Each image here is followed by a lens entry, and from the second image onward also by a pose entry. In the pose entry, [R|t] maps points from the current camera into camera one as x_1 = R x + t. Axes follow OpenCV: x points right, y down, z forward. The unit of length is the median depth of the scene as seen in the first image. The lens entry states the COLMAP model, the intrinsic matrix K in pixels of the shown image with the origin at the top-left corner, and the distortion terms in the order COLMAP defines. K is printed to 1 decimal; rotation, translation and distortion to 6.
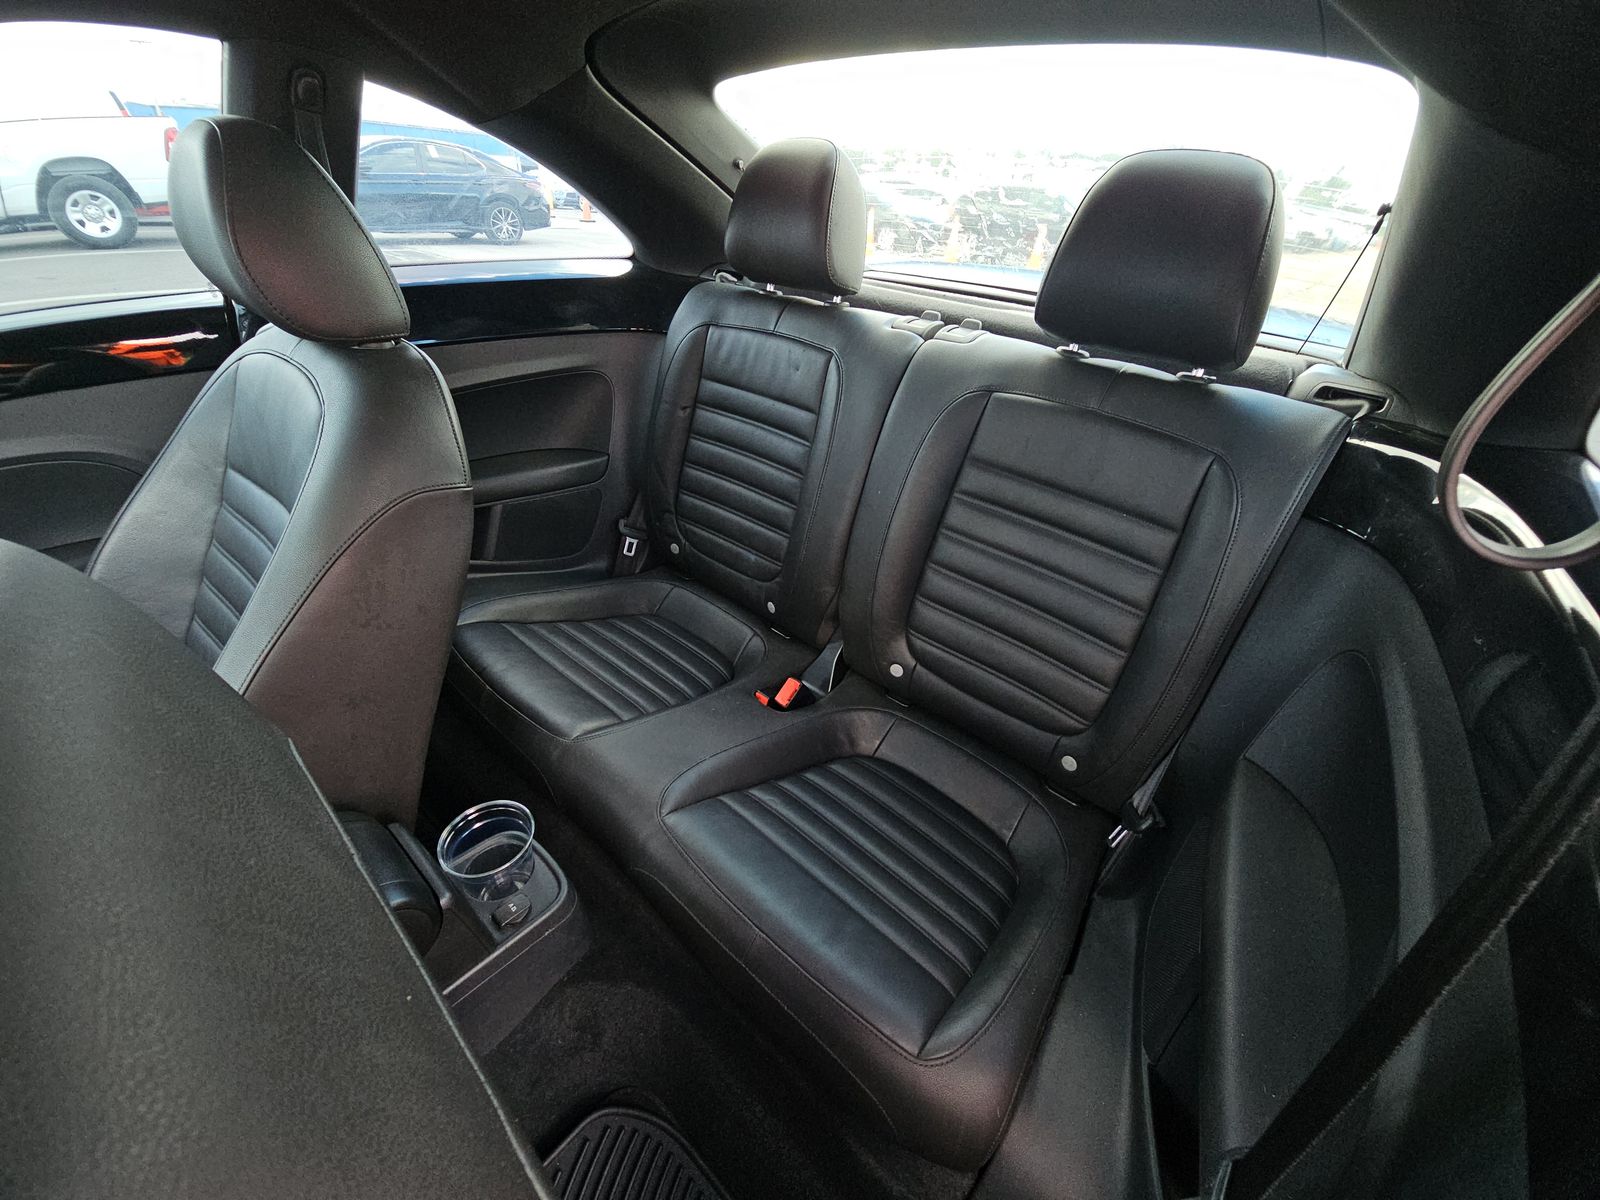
lens RADIAL K [[646.4, 0, 800.0], [0, 646.4, 600.0], [0, 0, 1]] dist [0.025485, -0.020734]
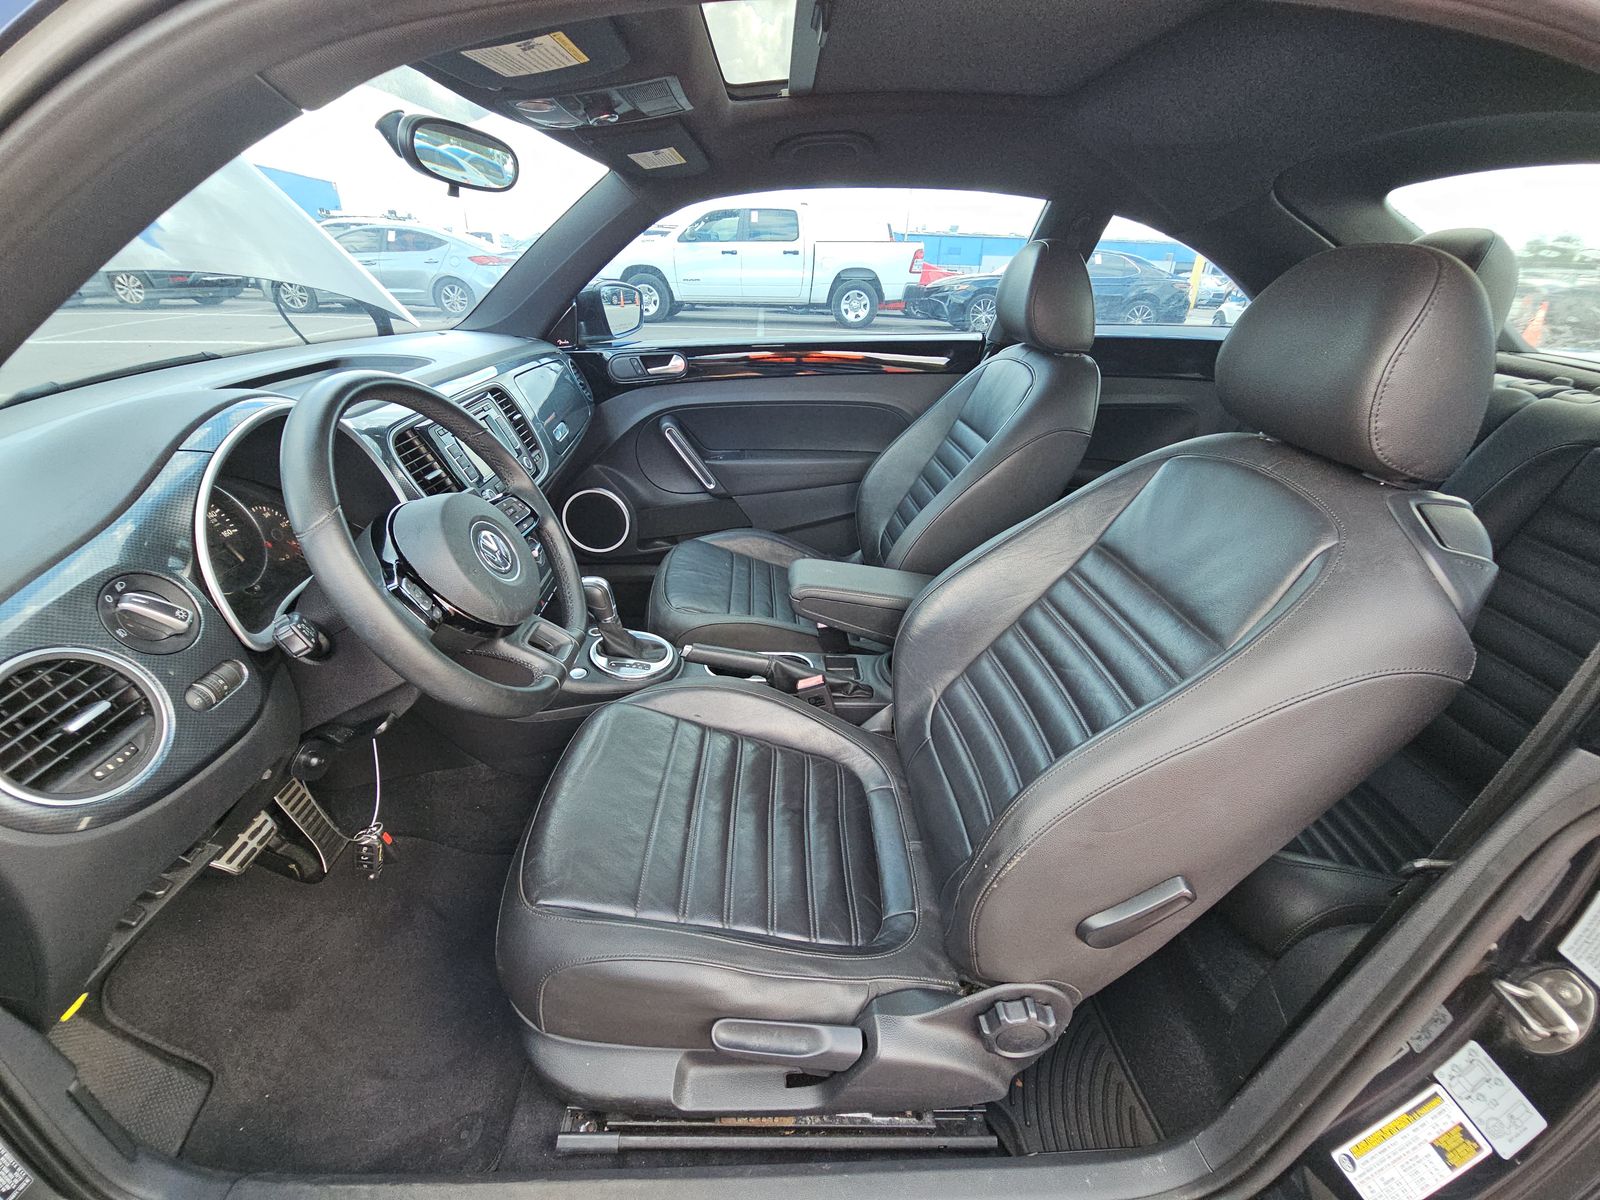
lens RADIAL K [[646.4, 0, 800.0], [0, 646.4, 600.0], [0, 0, 1]] dist [0.025485, -0.020734]
pose [[0.684932, 0.298009, -0.664875, 0.117835], [-0.376356, 0.926071, 0.027372, 0.237161], [0.623878, 0.231482, 0.746453, -0.329015]]
